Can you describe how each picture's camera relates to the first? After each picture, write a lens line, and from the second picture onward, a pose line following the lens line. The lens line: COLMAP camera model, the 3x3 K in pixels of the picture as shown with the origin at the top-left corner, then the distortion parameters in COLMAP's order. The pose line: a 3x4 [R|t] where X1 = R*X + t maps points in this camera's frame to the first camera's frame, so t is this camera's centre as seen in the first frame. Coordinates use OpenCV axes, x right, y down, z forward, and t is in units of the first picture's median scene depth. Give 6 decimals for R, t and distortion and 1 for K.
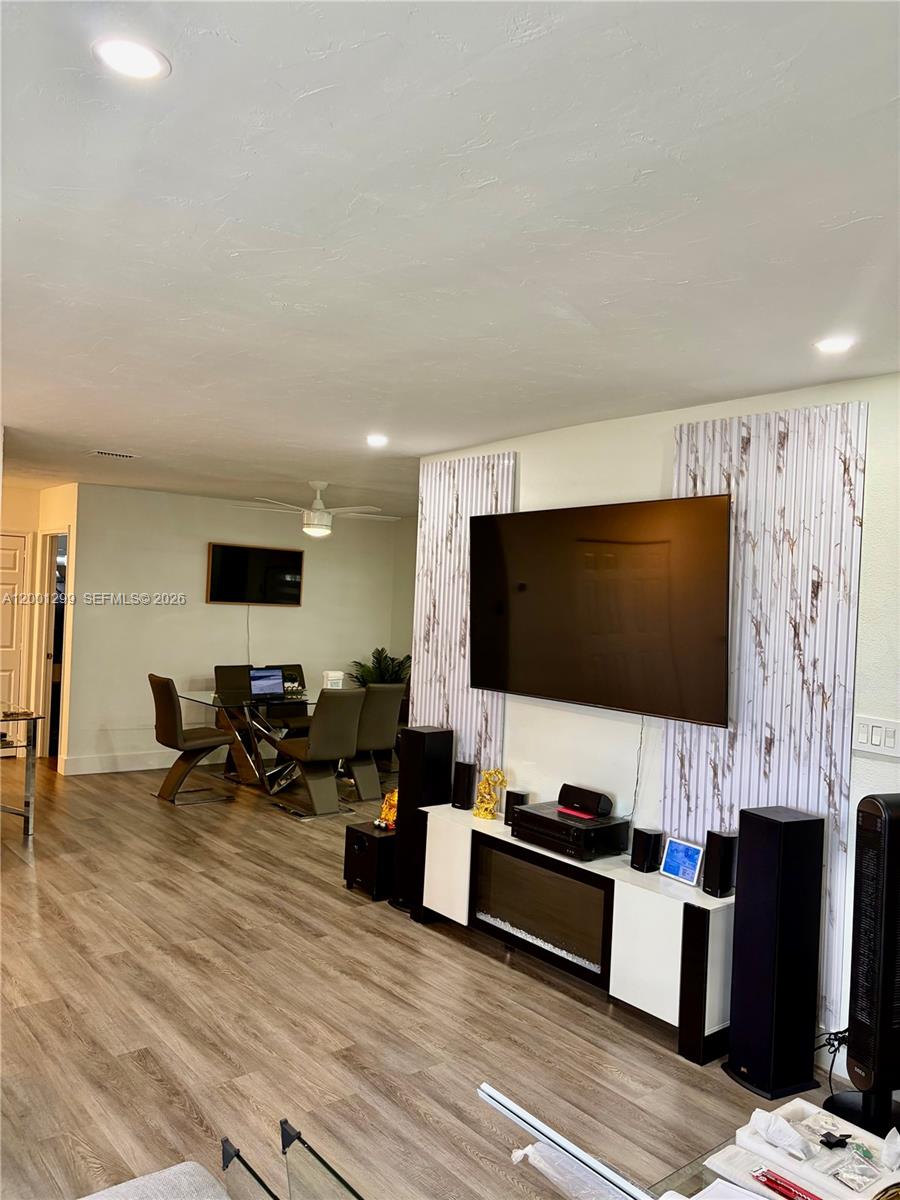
lens RADIAL K [[907.2, 0, 454.0], [0, 907.2, 605.6], [0, 0, 1]] dist [0.059435, -0.062774]
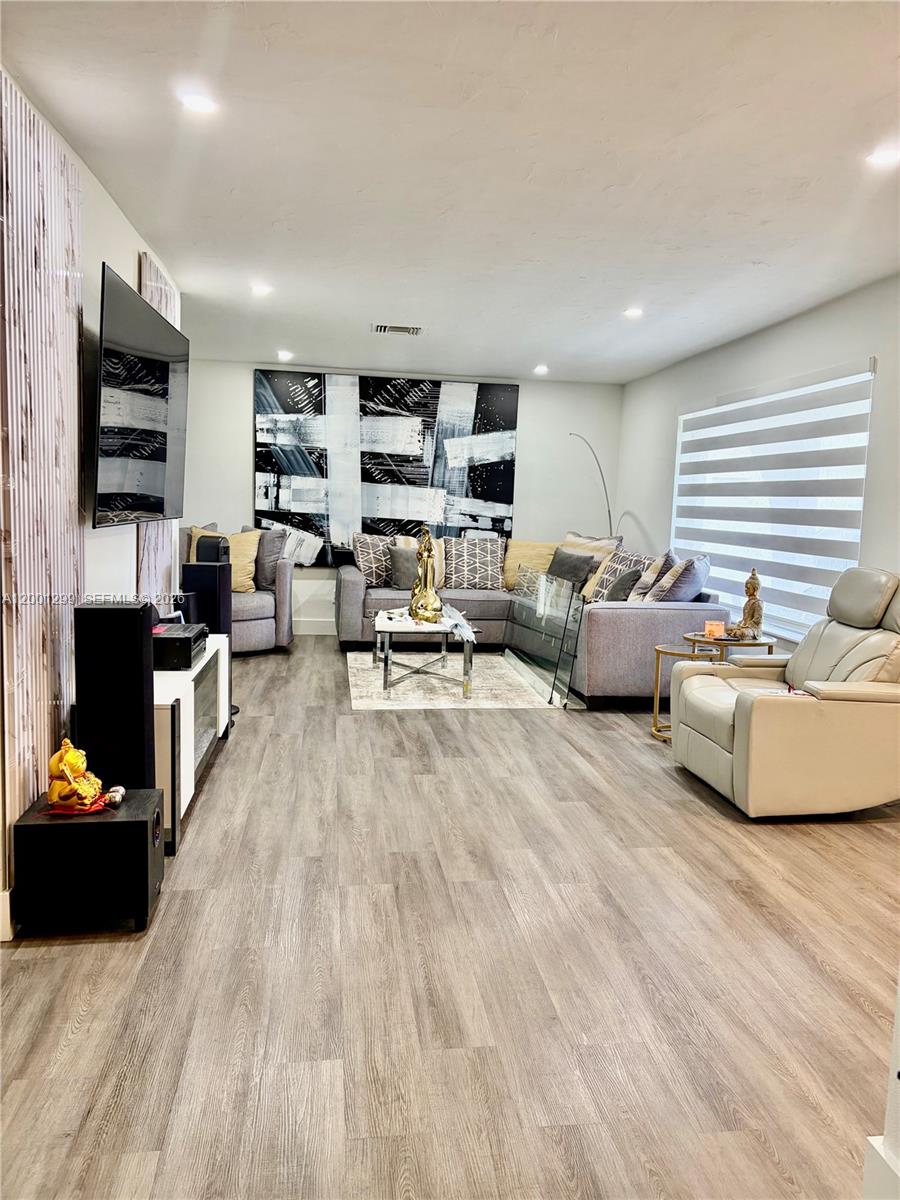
lens RADIAL K [[907.2, 0, 460.6], [0, 907.2, 603.0], [0, 0, 1]] dist [0.059435, -0.062774]
pose [[-0.849486, -0.126437, 0.512238, -0.554079], [-0.066261, 0.988741, 0.134166, 0.038437], [-0.523435, 0.080031, -0.848299, 1.418503]]
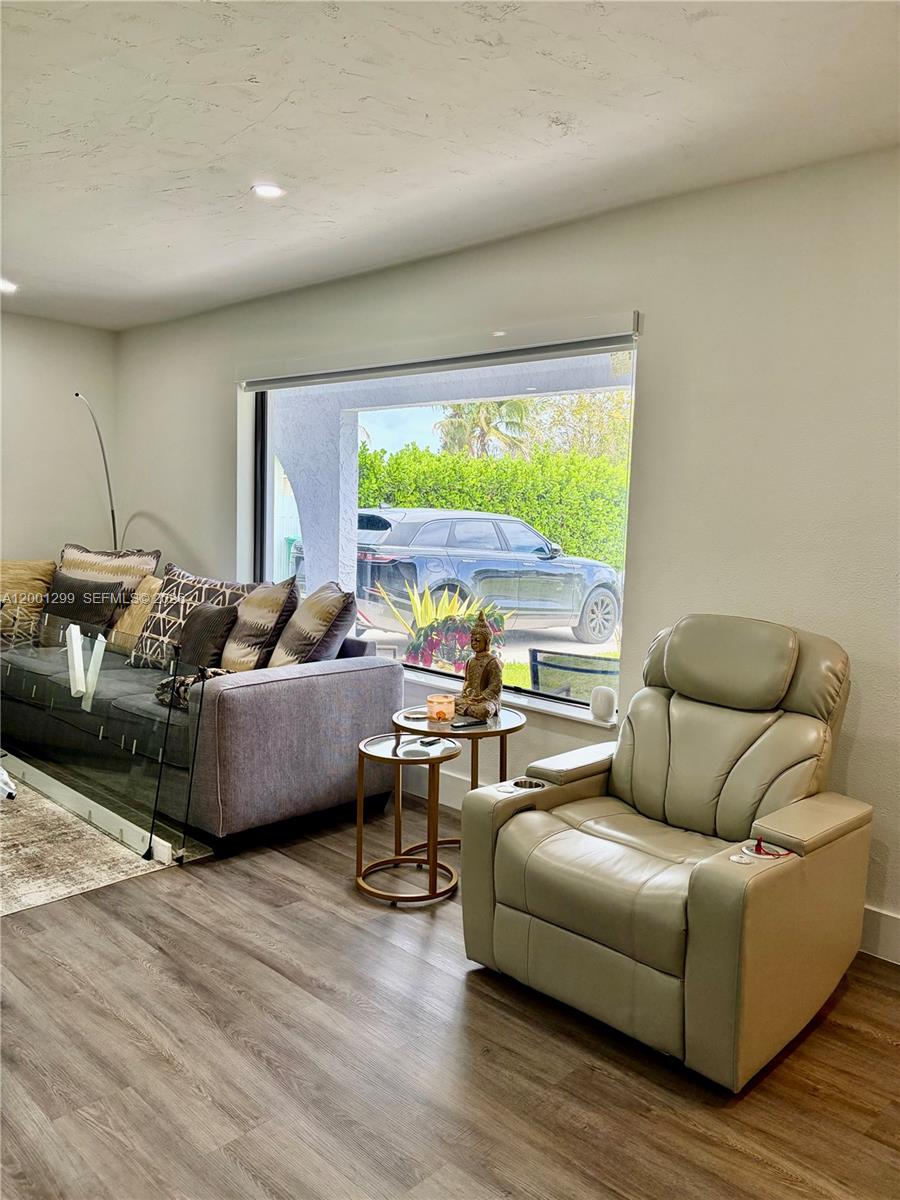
lens RADIAL K [[907.2, 0, 455.2], [0, 907.2, 601.5], [0, 0, 1]] dist [0.059435, -0.062774]
pose [[-0.991163, -0.063166, -0.116649, -0.185241], [-0.075256, 0.991900, 0.102331, 0.039918], [0.109240, 0.110205, -0.987887, 1.031545]]
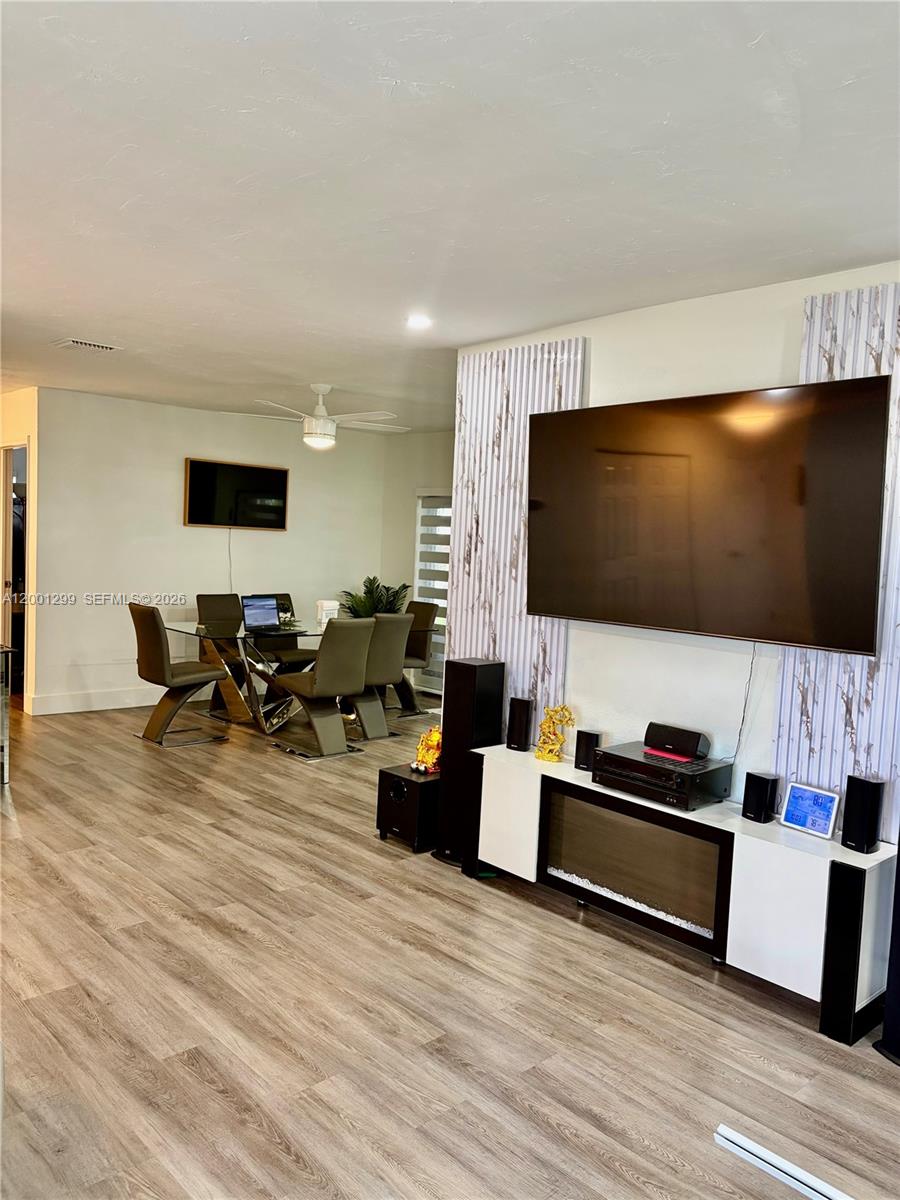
lens RADIAL K [[907.2, 0, 455.5], [0, 907.2, 601.4], [0, 0, 1]] dist [0.059435, -0.062774]
pose [[0.998099, -0.002956, 0.061553, -0.103638], [-0.001194, 0.997734, 0.067267, 0.019575], [-0.061613, -0.067213, 0.995834, 0.132952]]
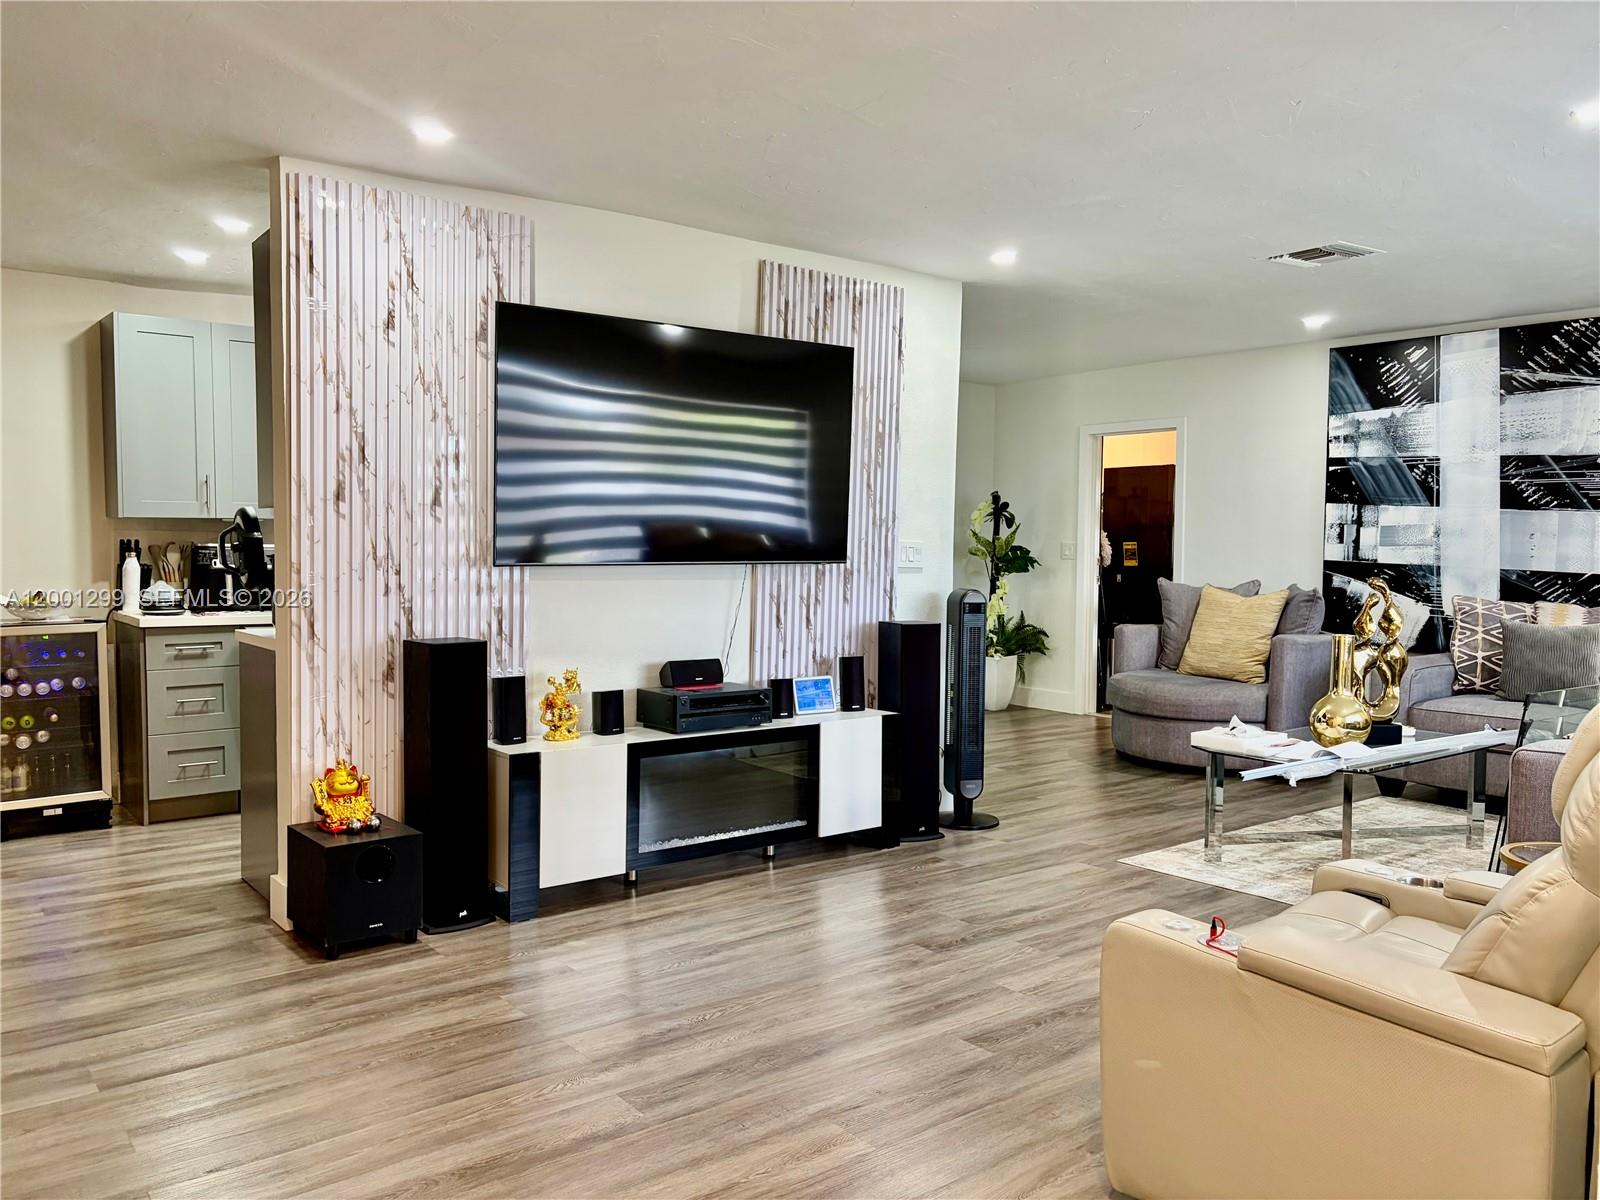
lens RADIAL K [[1209.6, 0, 787.8], [0, 1209.6, 598.1], [0, 0, 1]] dist [0.059435, -0.062774]
pose [[0.033582, -0.088252, 0.995532, -0.852458], [-0.001090, 0.996090, 0.088338, 0.034755], [-0.999435, -0.004052, 0.033354, 0.748332]]
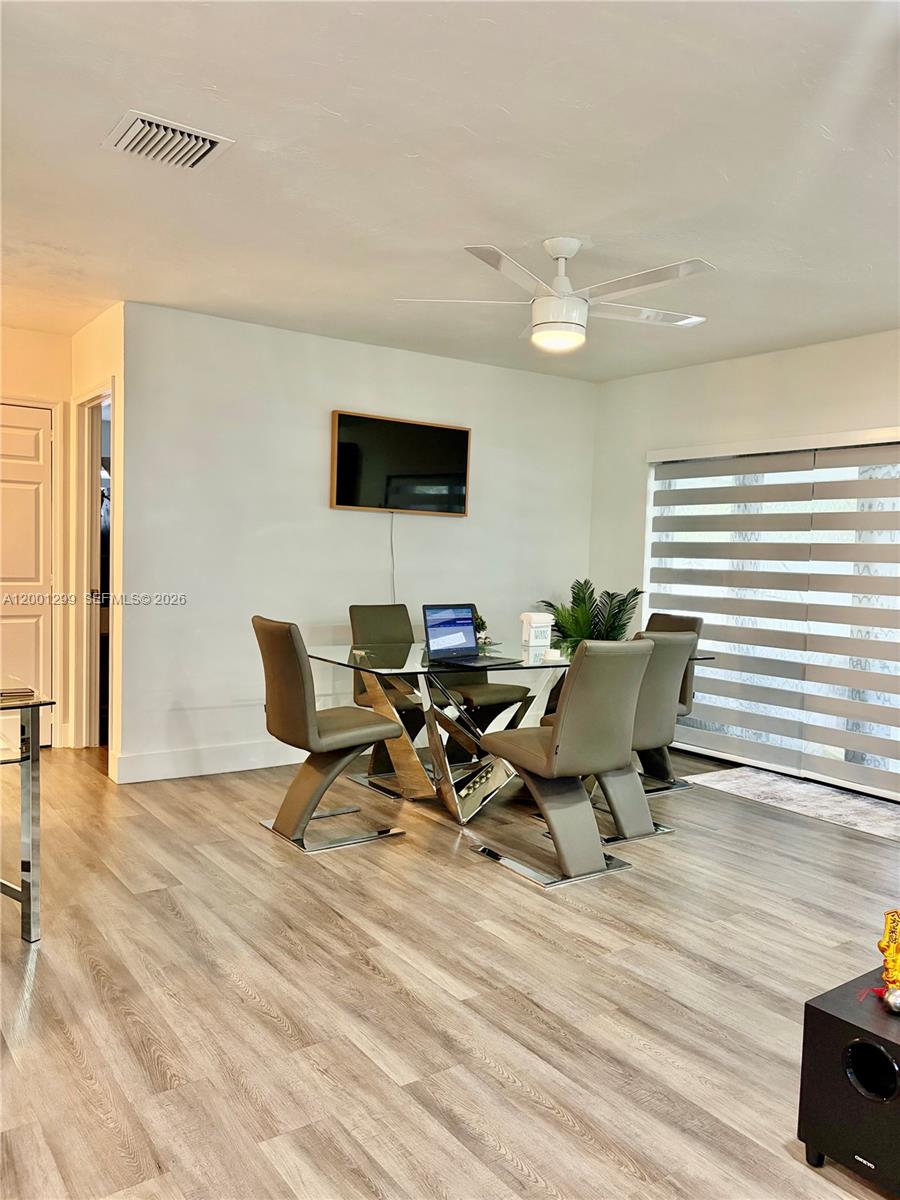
lens RADIAL K [[907.2, 0, 454.5], [0, 907.2, 597.9], [0, 0, 1]] dist [0.059435, -0.062774]
pose [[0.997082, -0.012515, -0.075311, -0.244442], [0.015676, 0.999015, 0.041521, 0.061927], [0.074717, -0.042581, 0.996295, 0.657020]]
